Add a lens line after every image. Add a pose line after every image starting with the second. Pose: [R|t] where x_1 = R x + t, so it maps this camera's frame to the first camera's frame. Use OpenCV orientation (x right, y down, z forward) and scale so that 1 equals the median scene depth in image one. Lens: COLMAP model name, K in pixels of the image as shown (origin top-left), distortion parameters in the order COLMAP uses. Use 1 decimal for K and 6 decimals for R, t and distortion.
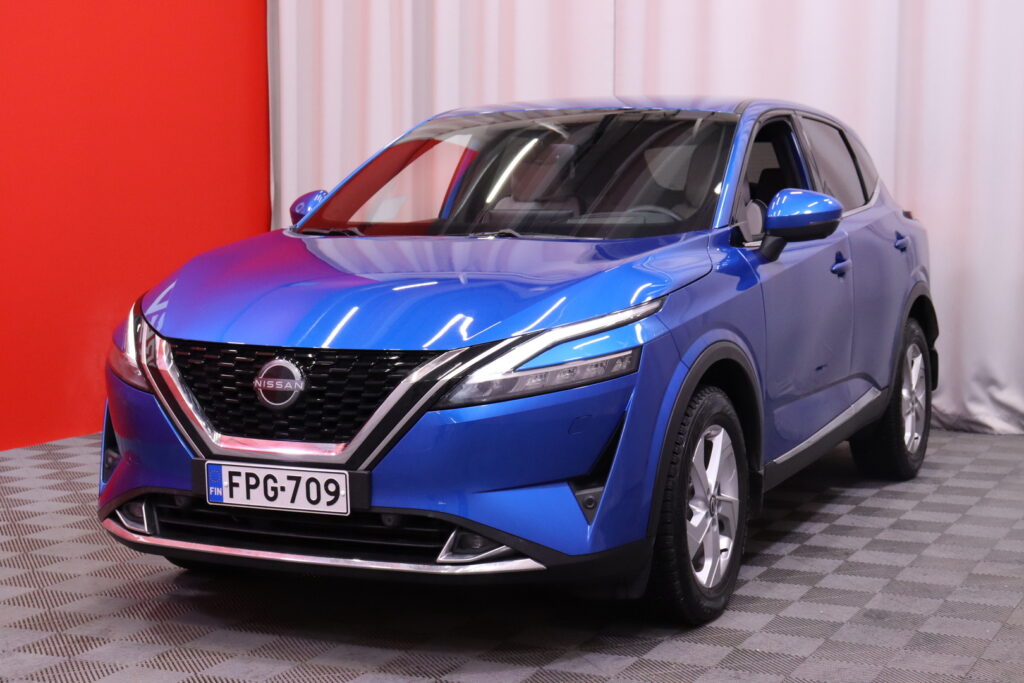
lens RADIAL K [[1857.0, 0, 517.3], [0, 1857.0, 346.1], [0, 0, 1]] dist [-0.038951, 0.000000]
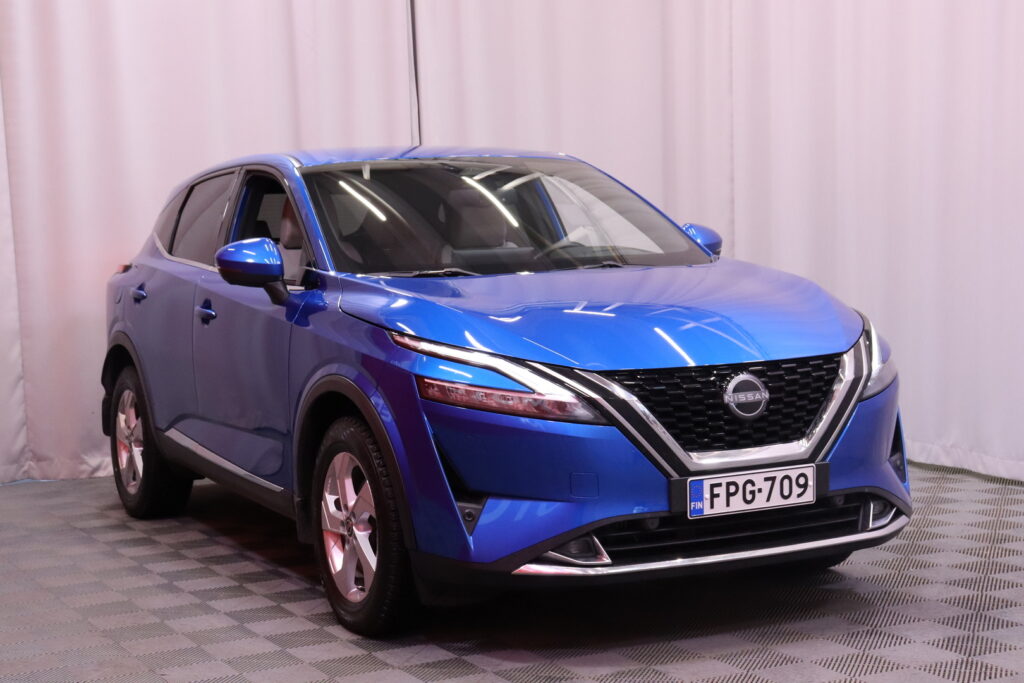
lens RADIAL K [[1857.0, 0, 513.3], [0, 1857.0, 342.7], [0, 0, 1]] dist [-0.038951, 0.000000]
pose [[0.613503, -0.072980, 0.786313, -1.079001], [0.105854, 0.994334, 0.009697, -0.036852], [-0.782566, 0.077285, 0.617752, 0.426053]]
